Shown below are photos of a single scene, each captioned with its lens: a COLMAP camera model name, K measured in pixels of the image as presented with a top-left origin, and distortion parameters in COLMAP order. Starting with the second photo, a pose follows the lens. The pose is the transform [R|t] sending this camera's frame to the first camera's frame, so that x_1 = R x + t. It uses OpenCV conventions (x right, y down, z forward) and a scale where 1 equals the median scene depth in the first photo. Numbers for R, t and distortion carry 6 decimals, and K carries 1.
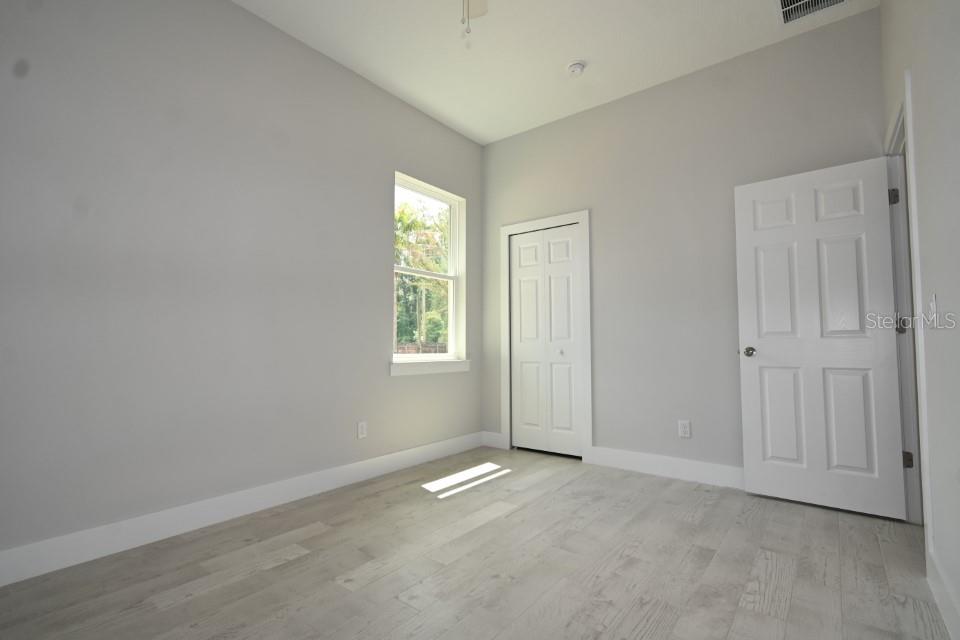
lens RADIAL K [[443.8, 0, 478.7], [0, 443.8, 317.6], [0, 0, 1]] dist [0.002888, -0.000723]
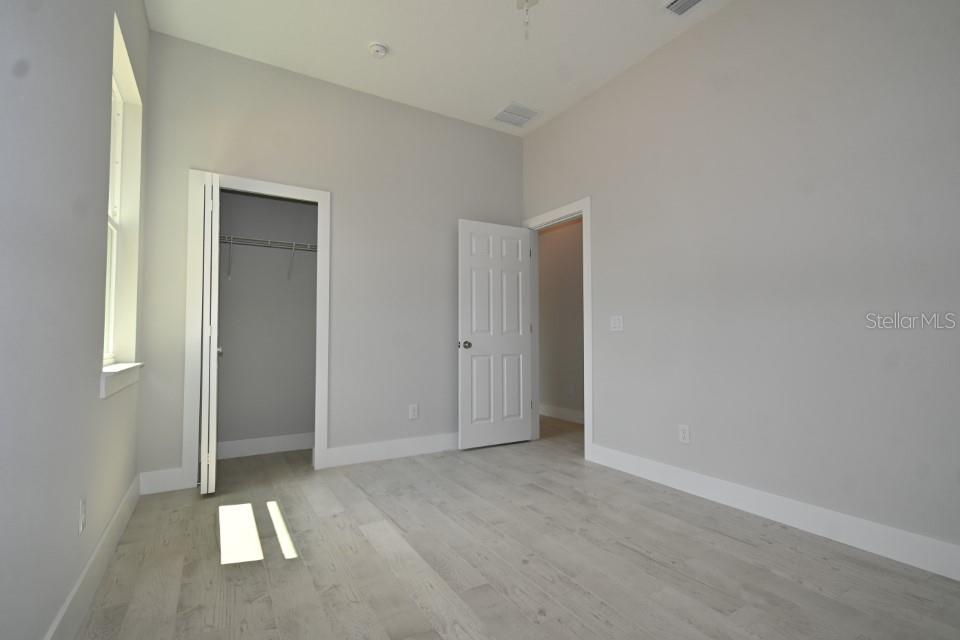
lens RADIAL K [[443.8, 0, 478.4], [0, 443.8, 325.7], [0, 0, 1]] dist [0.002888, -0.000723]
pose [[0.369021, 0.025690, 0.929066, -0.644288], [-0.053342, 0.998556, -0.006424, 0.026914], [-0.927889, -0.047188, 0.369858, 0.484751]]
